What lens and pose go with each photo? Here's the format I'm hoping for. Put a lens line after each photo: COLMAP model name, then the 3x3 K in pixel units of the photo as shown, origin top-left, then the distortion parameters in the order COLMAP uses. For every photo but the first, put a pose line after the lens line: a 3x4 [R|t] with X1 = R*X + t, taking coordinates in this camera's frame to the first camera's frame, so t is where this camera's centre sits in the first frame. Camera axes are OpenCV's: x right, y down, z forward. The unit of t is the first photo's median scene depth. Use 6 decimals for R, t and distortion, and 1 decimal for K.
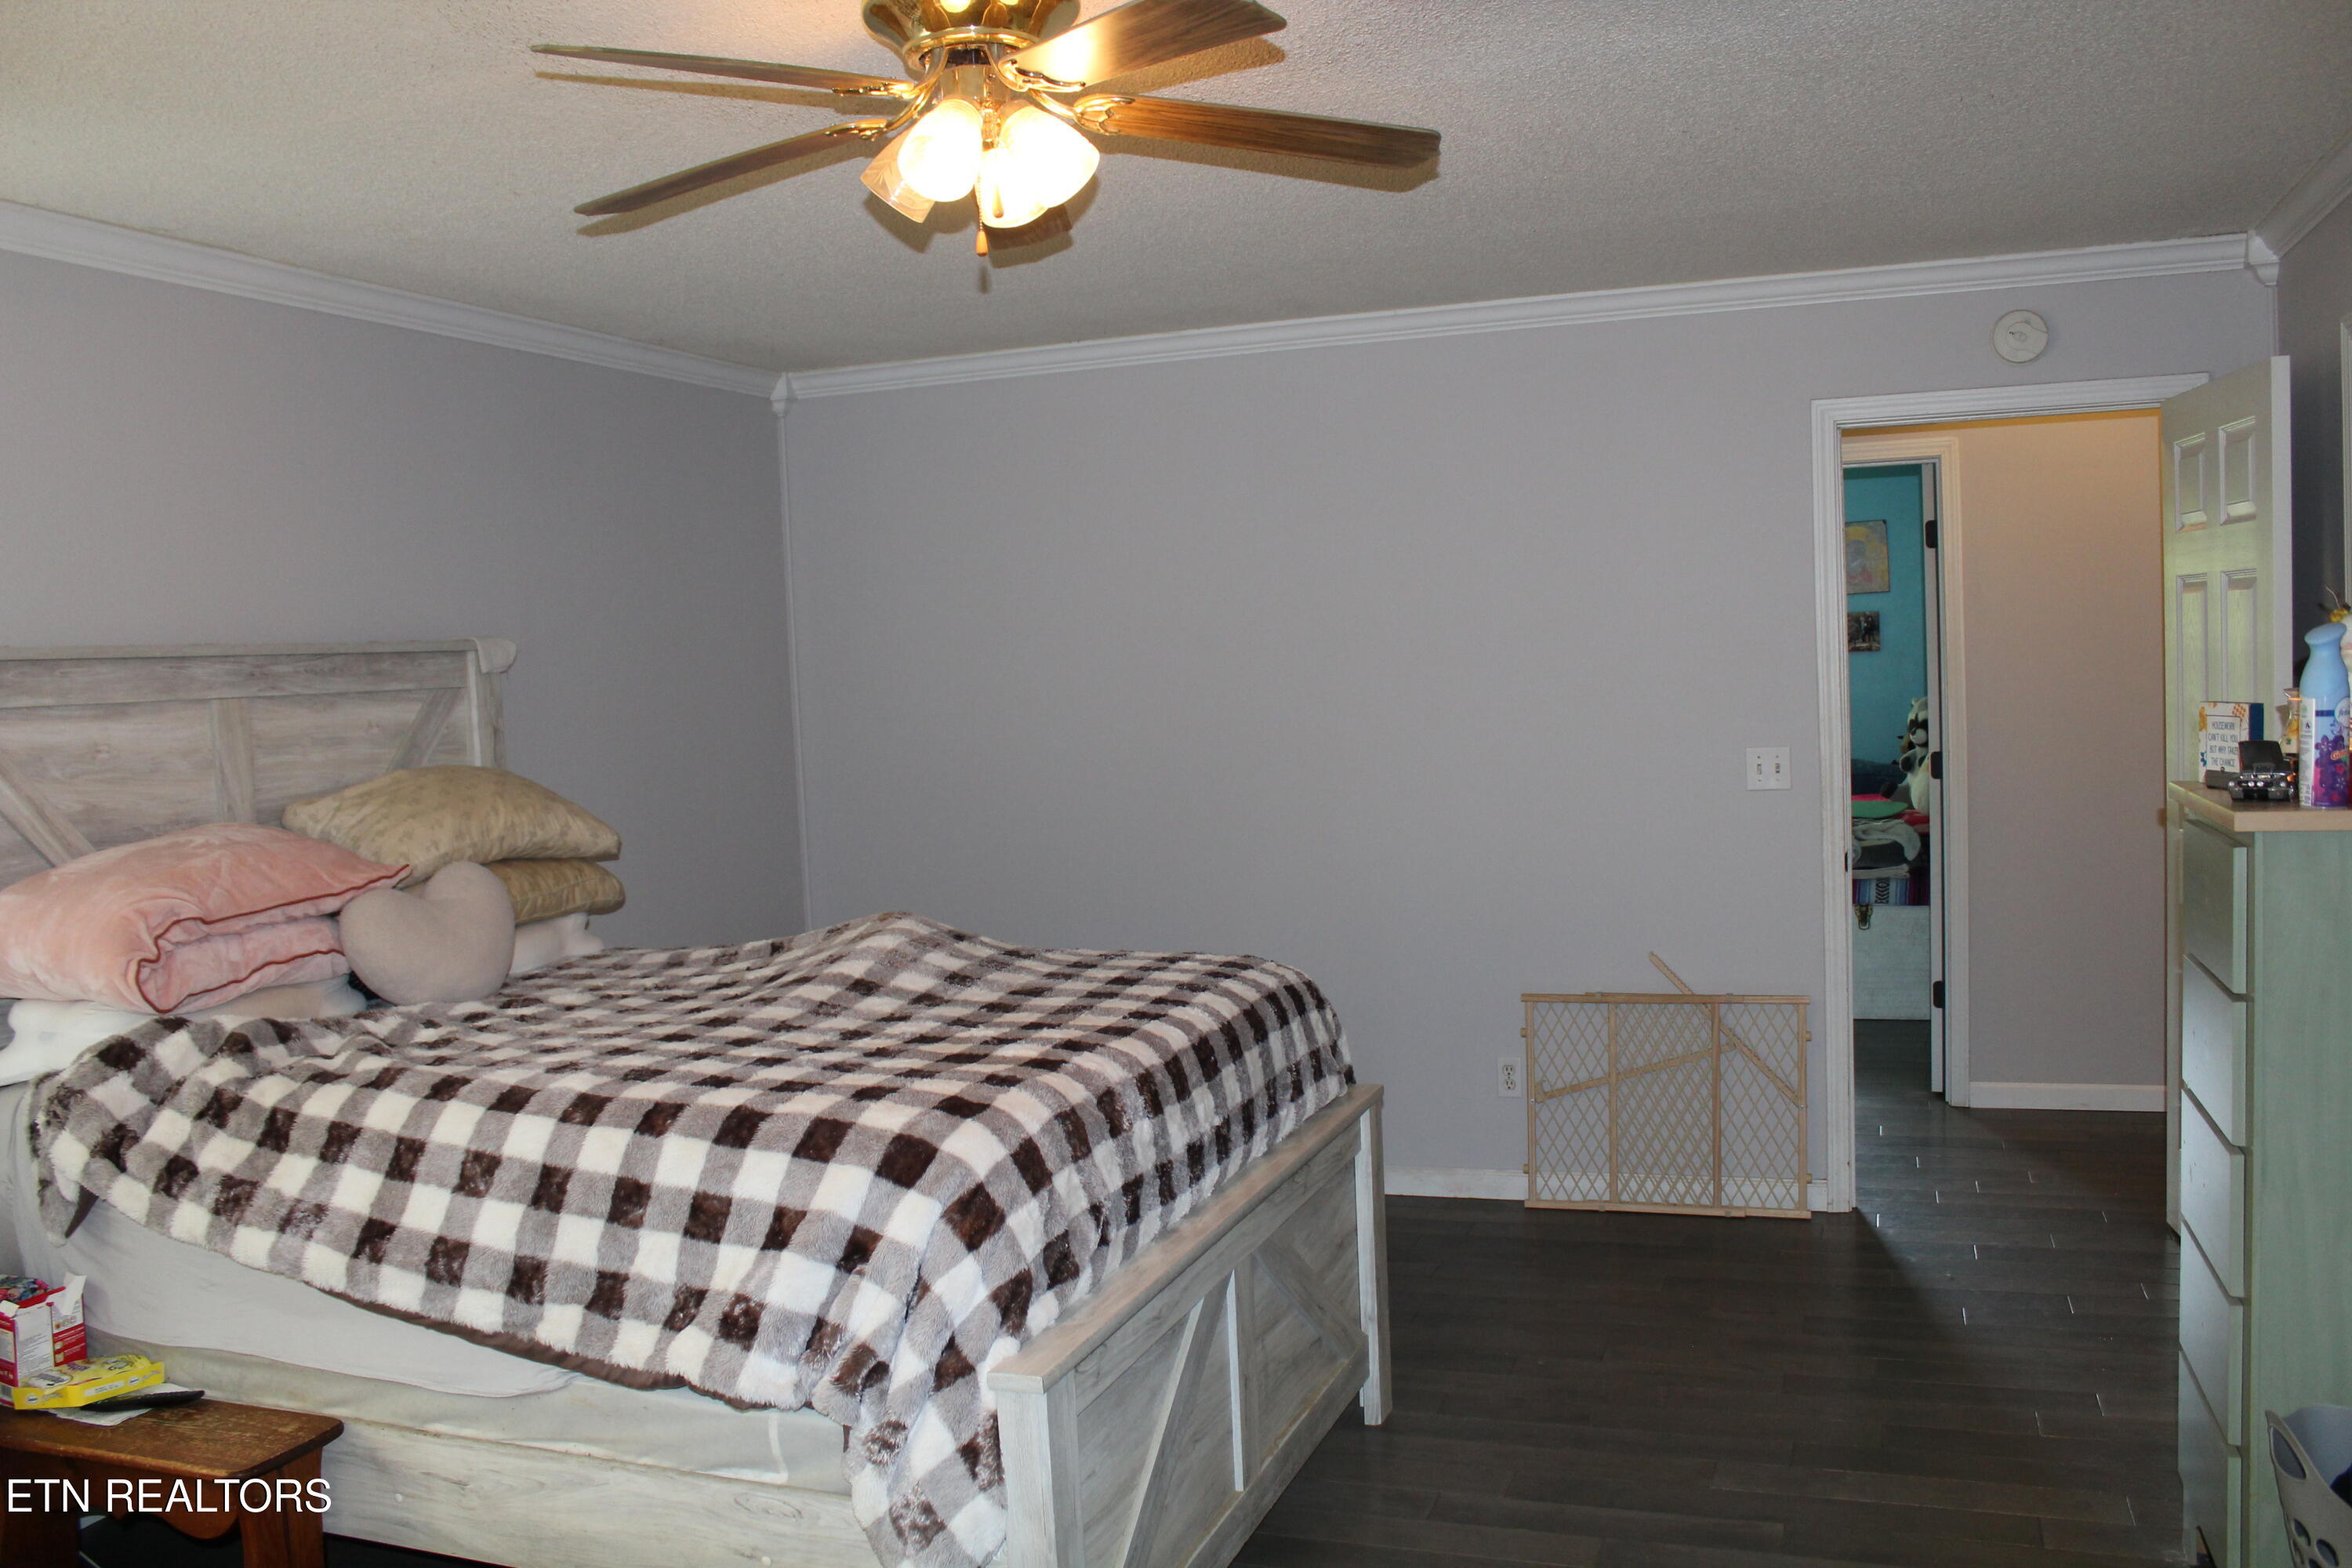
lens RADIAL K [[1961.0, 0, 1175.5], [0, 1961.0, 788.3], [0, 0, 1]] dist [-0.128469, 0.071079]
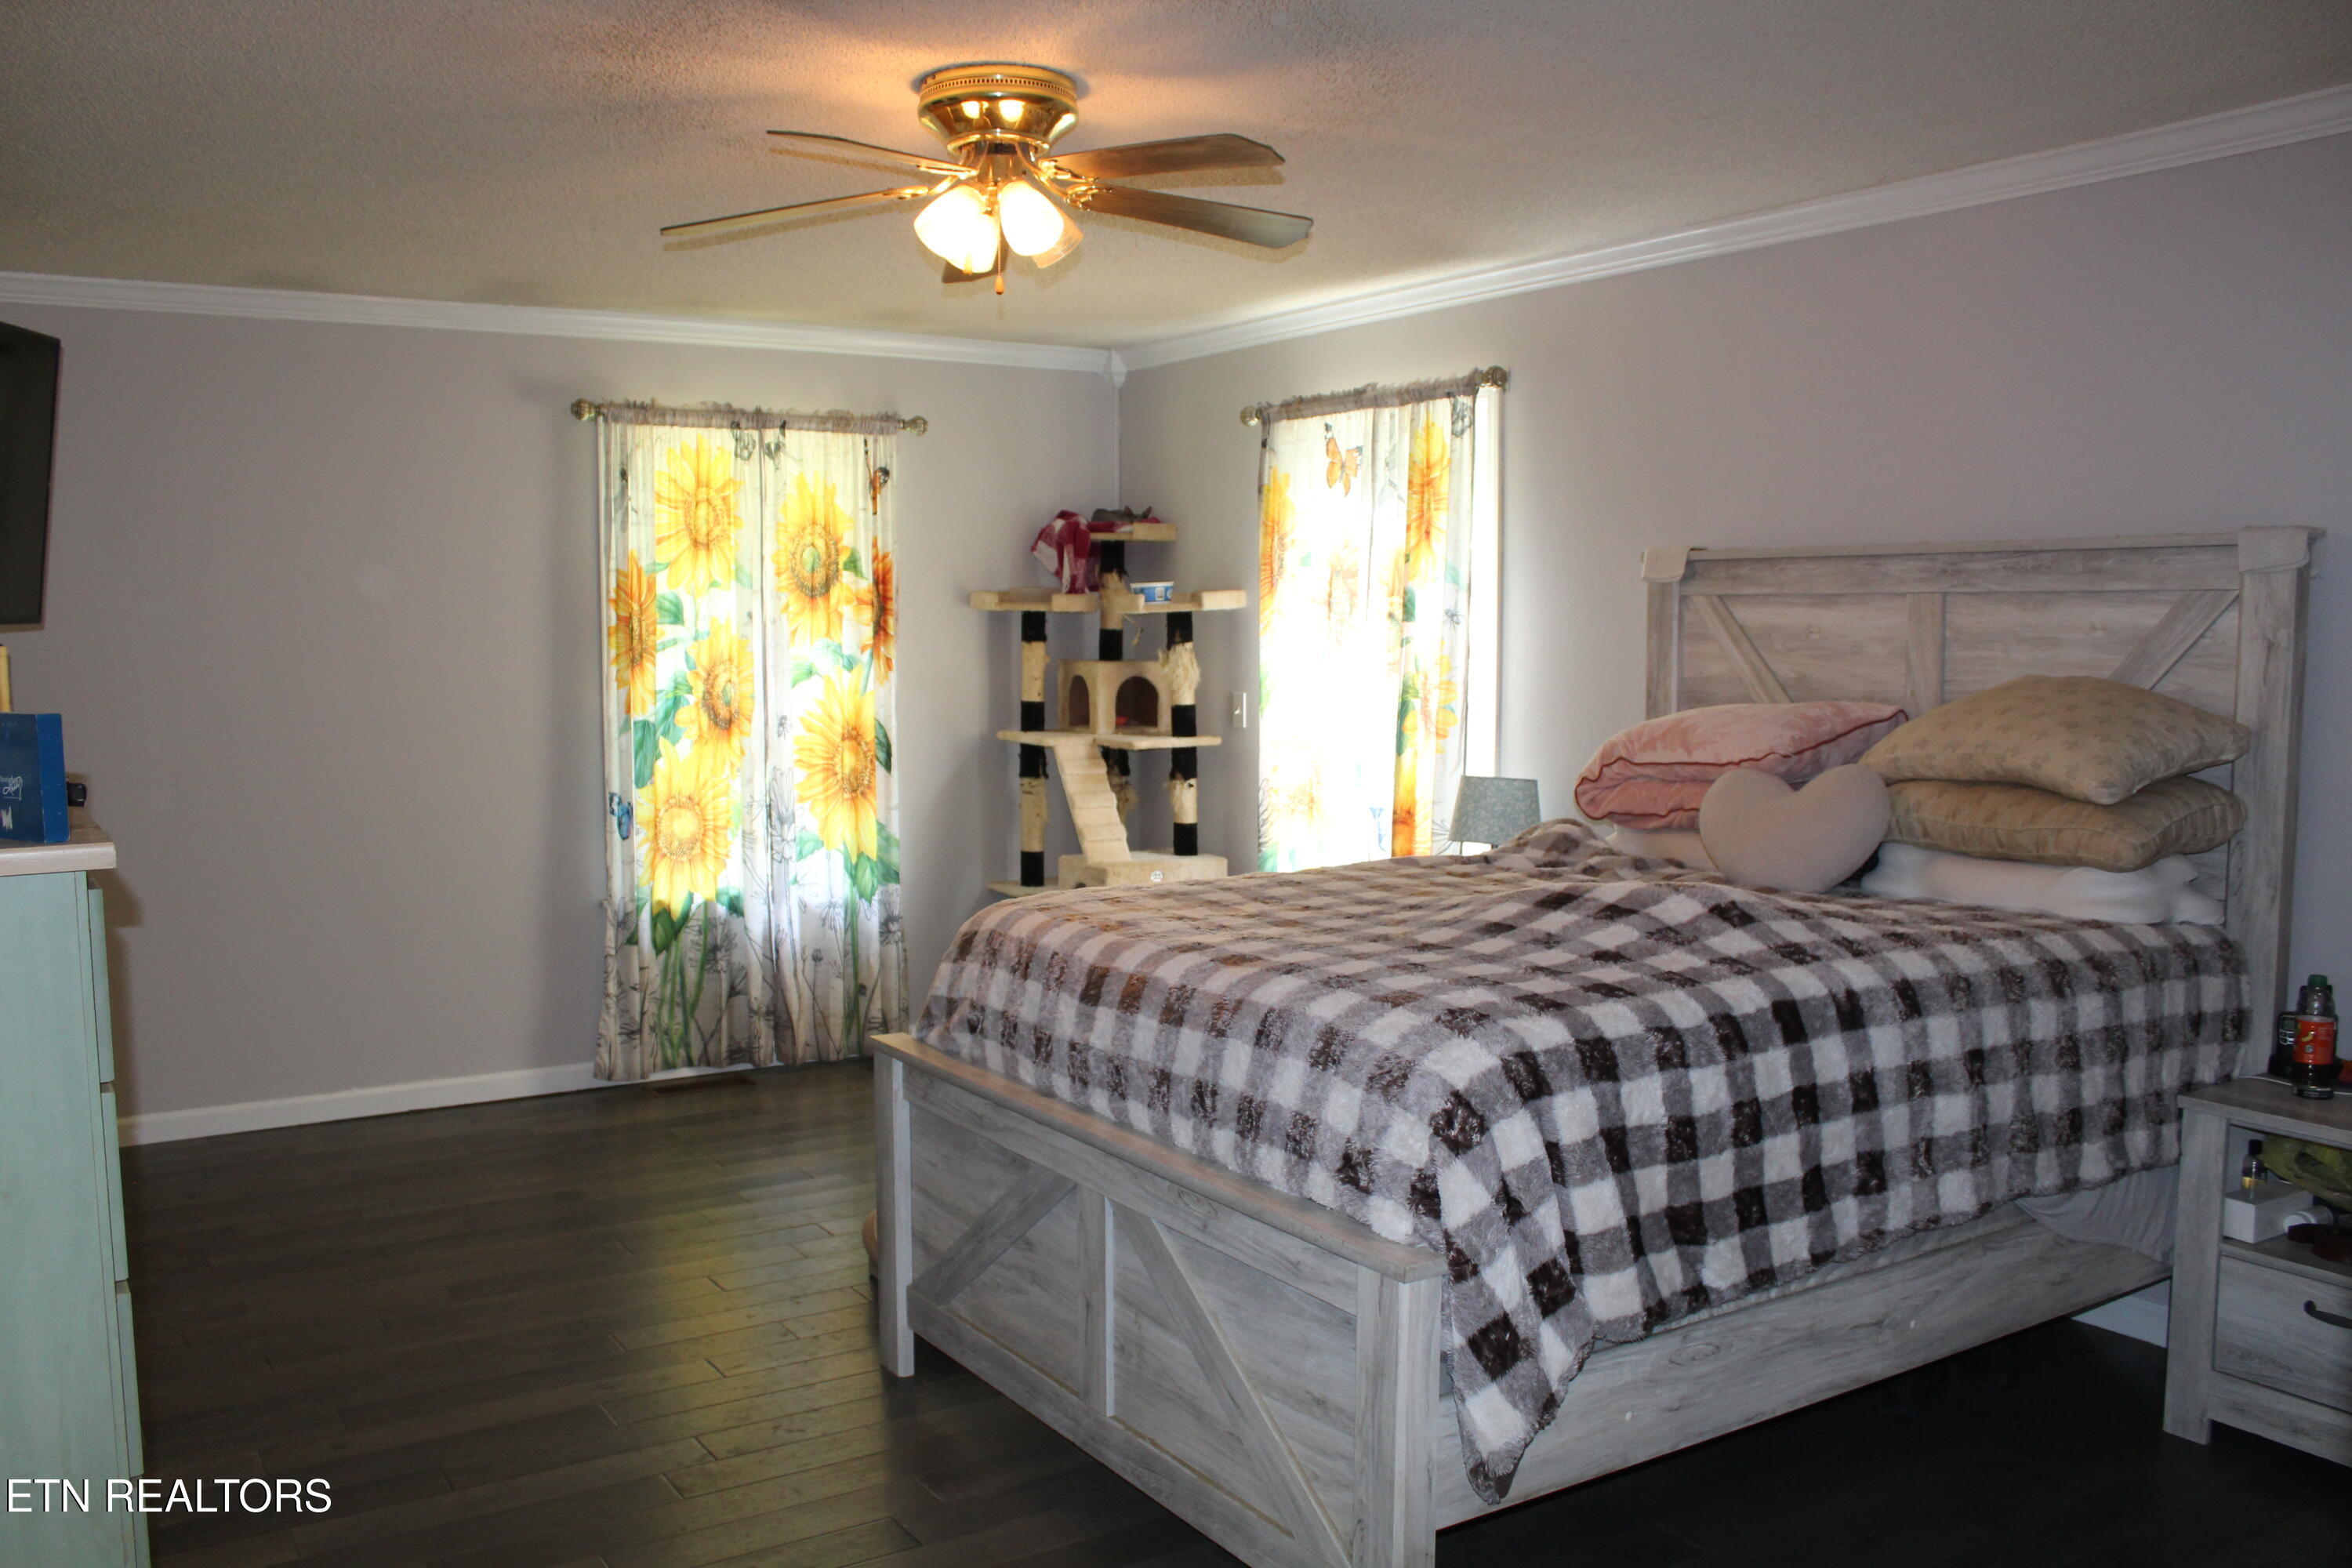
lens RADIAL K [[1961.0, 0, 1176.6], [0, 1961.0, 783.9], [0, 0, 1]] dist [-0.128469, 0.071079]
pose [[-0.606351, 0.119534, -0.786162, 0.635971], [-0.013699, 0.986920, 0.160625, -0.110089], [0.795079, 0.108165, -0.596783, 1.327850]]
